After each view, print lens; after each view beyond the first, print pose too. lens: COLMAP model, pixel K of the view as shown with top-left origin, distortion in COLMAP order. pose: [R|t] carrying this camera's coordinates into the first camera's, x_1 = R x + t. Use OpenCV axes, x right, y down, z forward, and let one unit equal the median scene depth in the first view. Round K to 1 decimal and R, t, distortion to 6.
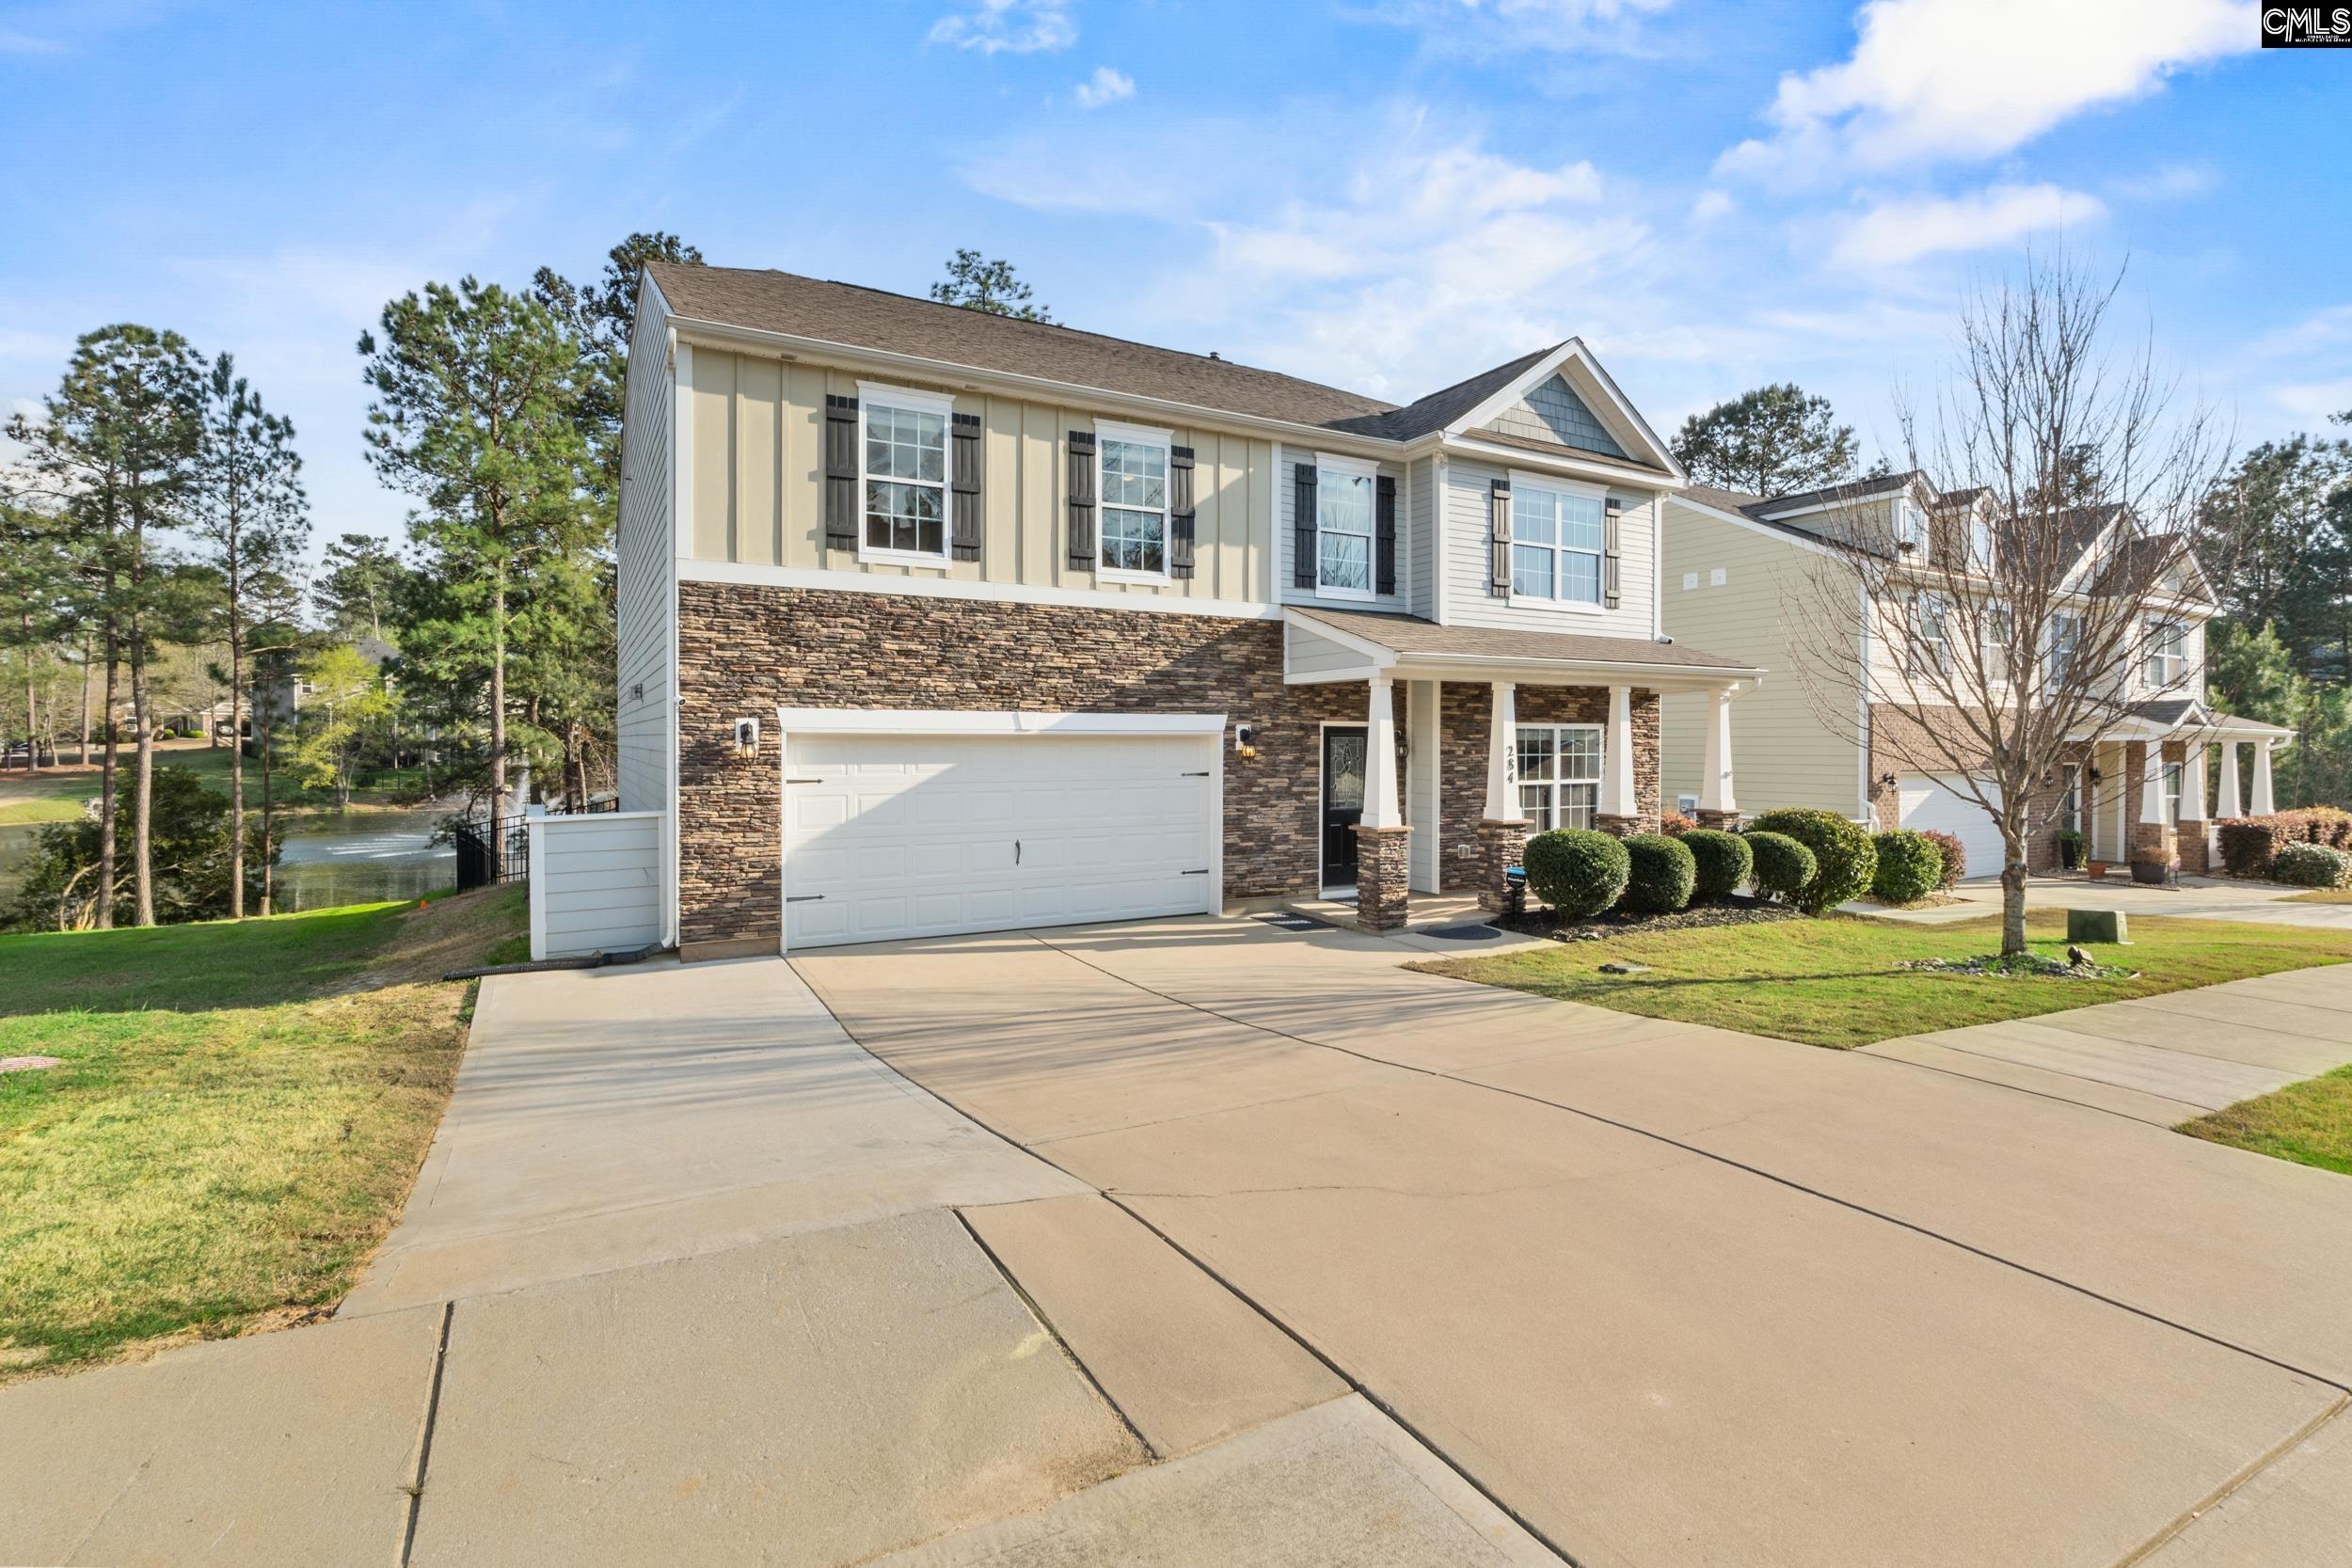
lens RADIAL K [[1068.7, 0, 1171.2], [0, 1068.7, 798.4], [0, 0, 1]] dist [0.004921, 0.000431]
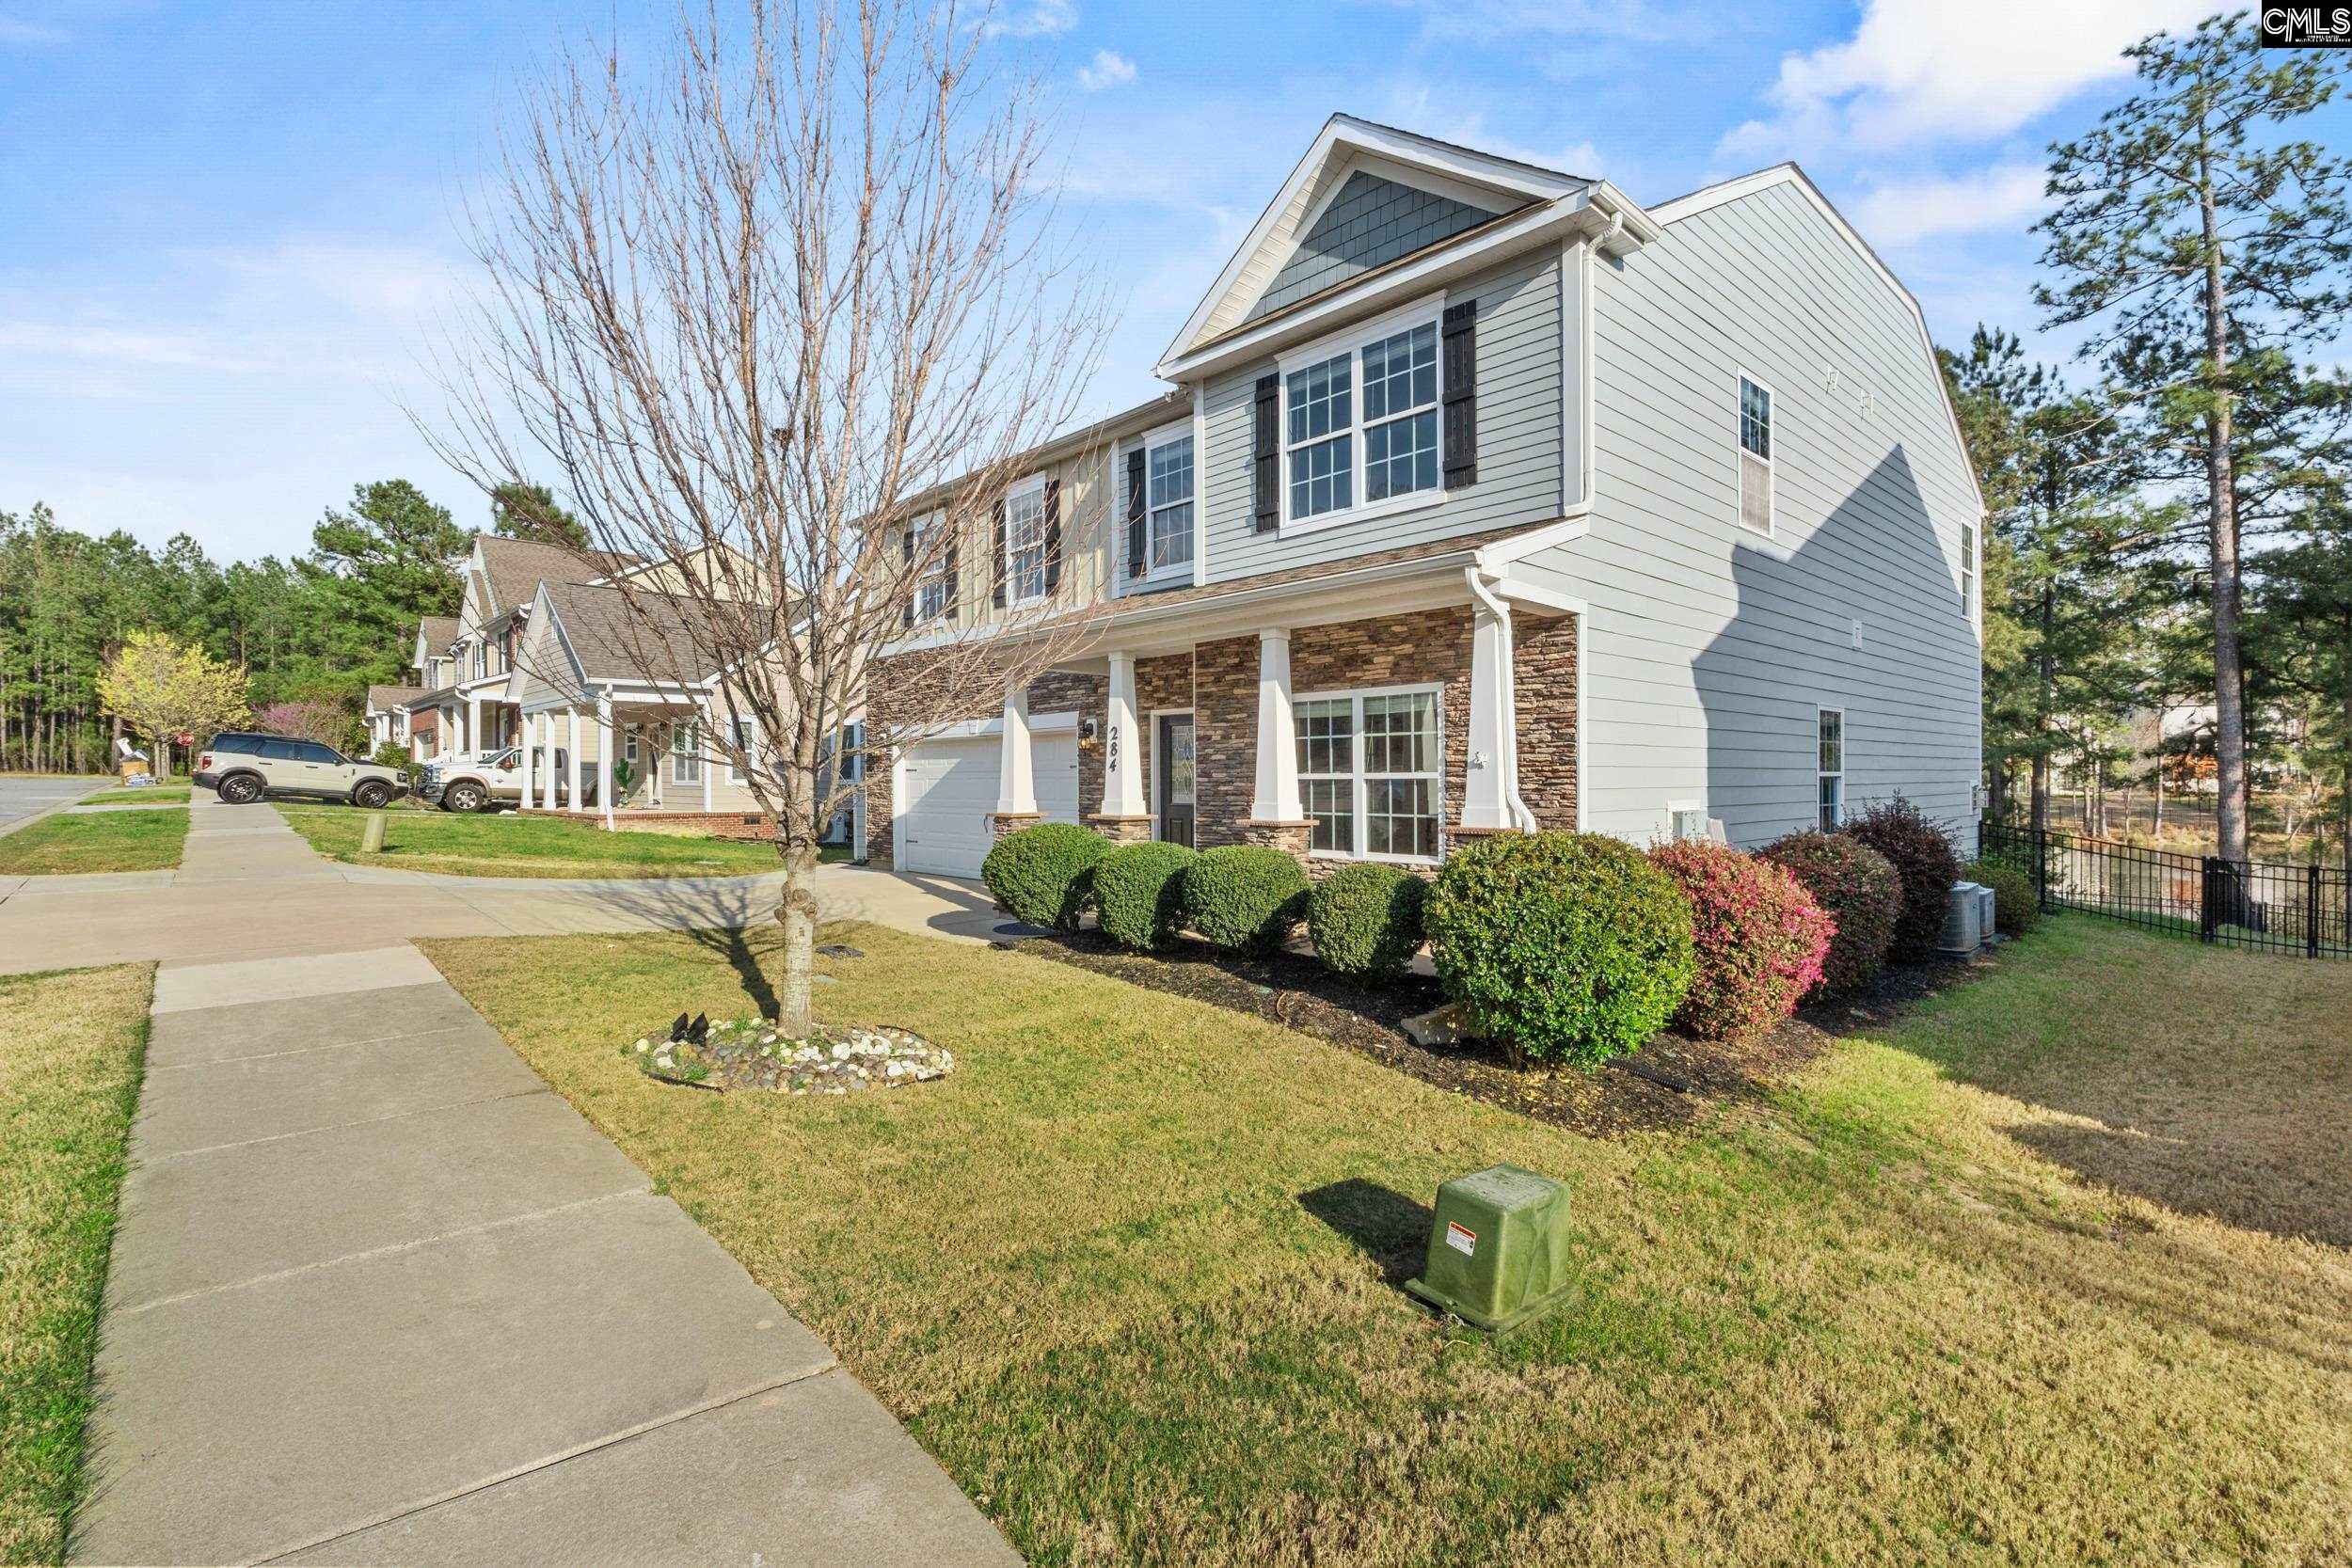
lens RADIAL K [[1068.7, 0, 1172.7], [0, 1068.7, 775.6], [0, 0, 1]] dist [0.004921, 0.000431]
pose [[0.230726, 0.013774, -0.972921, 1.170705], [-0.011162, 0.999871, 0.011508, -0.026416], [0.972955, 0.008205, 0.230850, 0.863719]]
